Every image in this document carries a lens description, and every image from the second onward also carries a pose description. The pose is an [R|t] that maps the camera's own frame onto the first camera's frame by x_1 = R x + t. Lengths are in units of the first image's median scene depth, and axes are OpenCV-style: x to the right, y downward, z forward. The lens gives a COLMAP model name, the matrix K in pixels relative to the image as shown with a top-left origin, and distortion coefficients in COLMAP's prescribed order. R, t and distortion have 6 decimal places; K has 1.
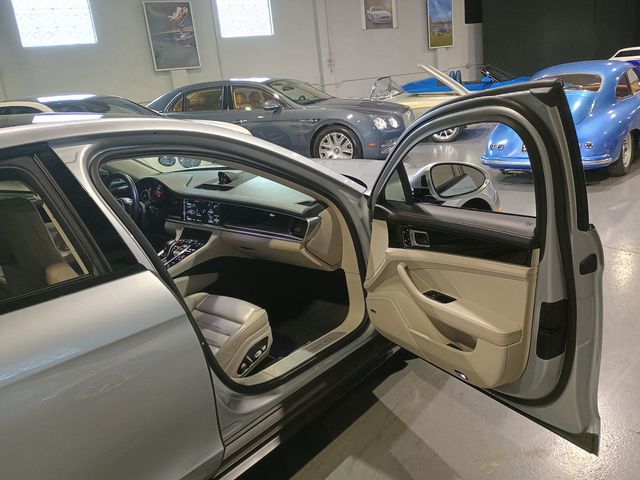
lens RADIAL K [[551.7, 0, 322.7], [0, 551.7, 236.8], [0, 0, 1]] dist [0.034653, -0.004500]
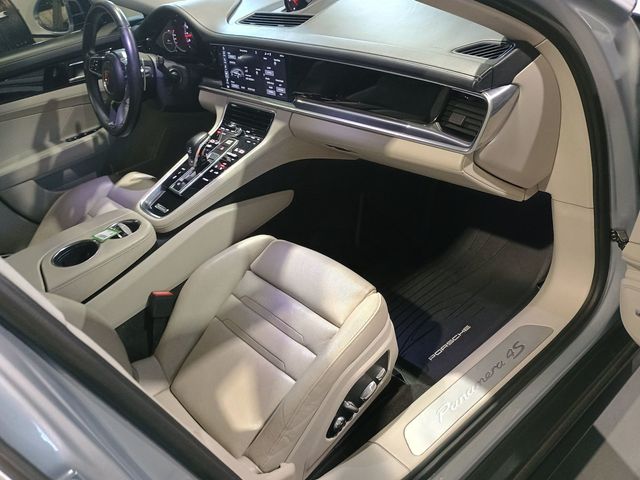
lens RADIAL K [[554.7, 0, 321.8], [0, 554.7, 242.7], [0, 0, 1]] dist [0.059251, -0.073020]
pose [[0.979951, 0.010312, -0.198970, -0.054054], [0.050825, 0.952681, 0.299692, -0.049198], [0.192646, -0.303796, 0.933057, 0.503577]]
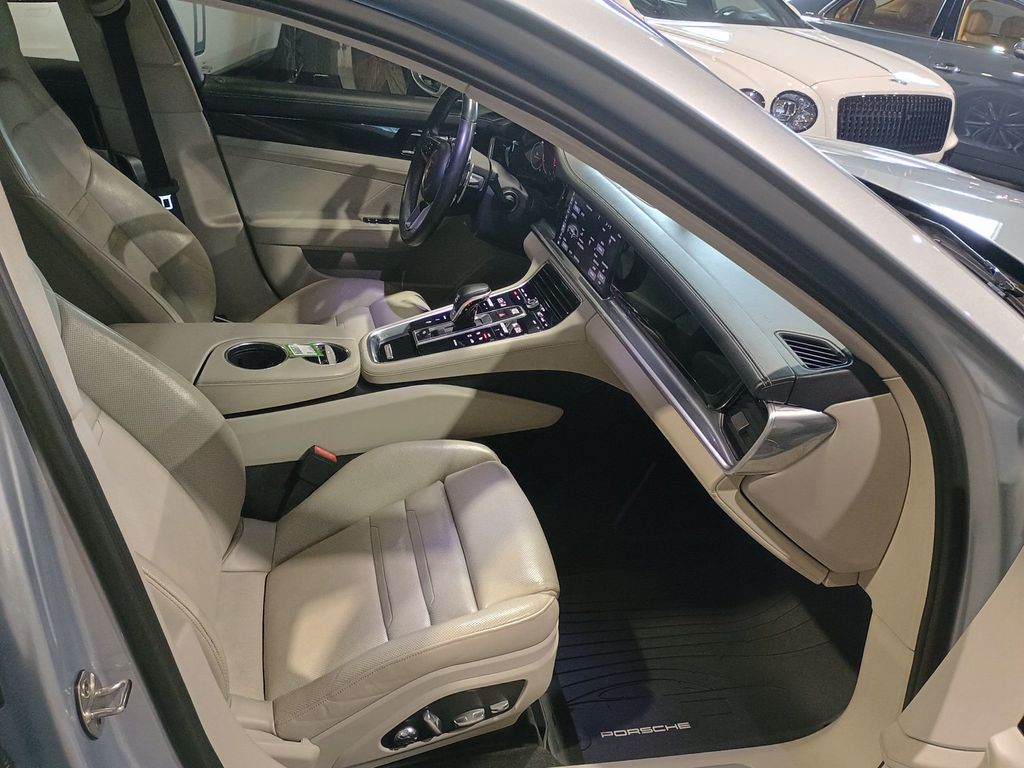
lens RADIAL K [[876.7, 0, 526.5], [0, 876.7, 370.4], [0, 0, 1]] dist [0.046964, -0.003031]
pose [[0.789947, 0.406954, -0.458664, 0.057077], [-0.334286, 0.912898, 0.234243, -0.094712], [0.514040, -0.031714, 0.857180, 0.499129]]
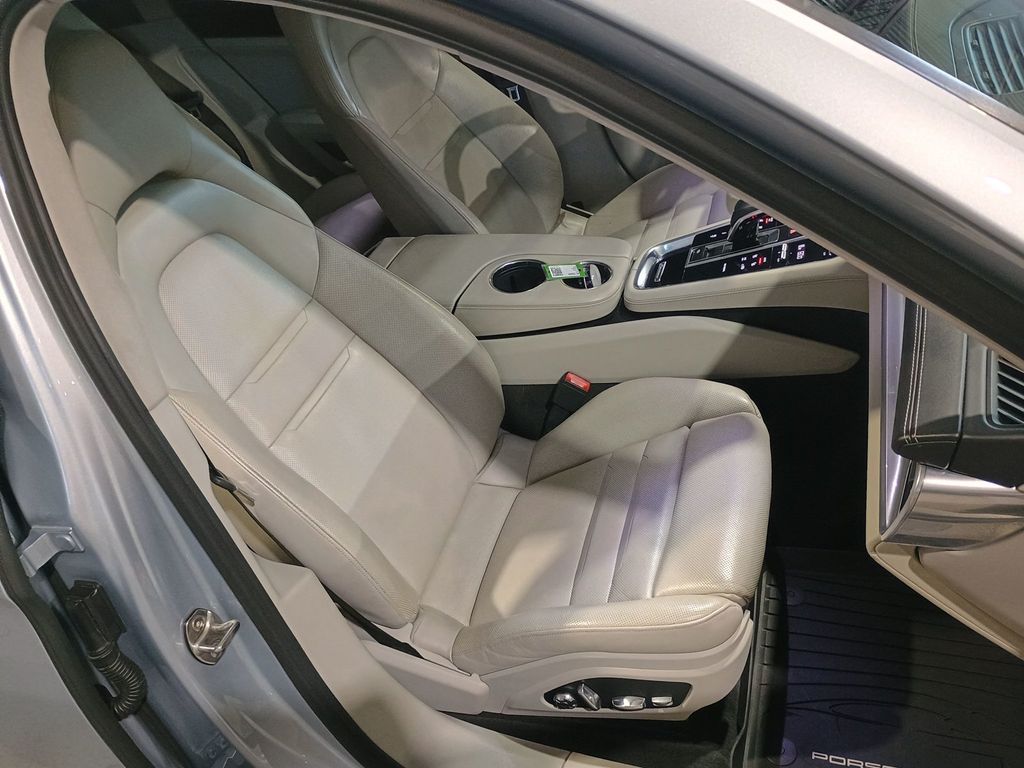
lens RADIAL K [[882.7, 0, 516.3], [0, 882.7, 378.9], [0, 0, 1]] dist [0.034653, -0.004500]
pose [[0.400181, 0.566611, -0.720283, 0.096537], [-0.146338, 0.815385, 0.560119, -0.174972], [0.904677, -0.118744, 0.409218, 0.661967]]
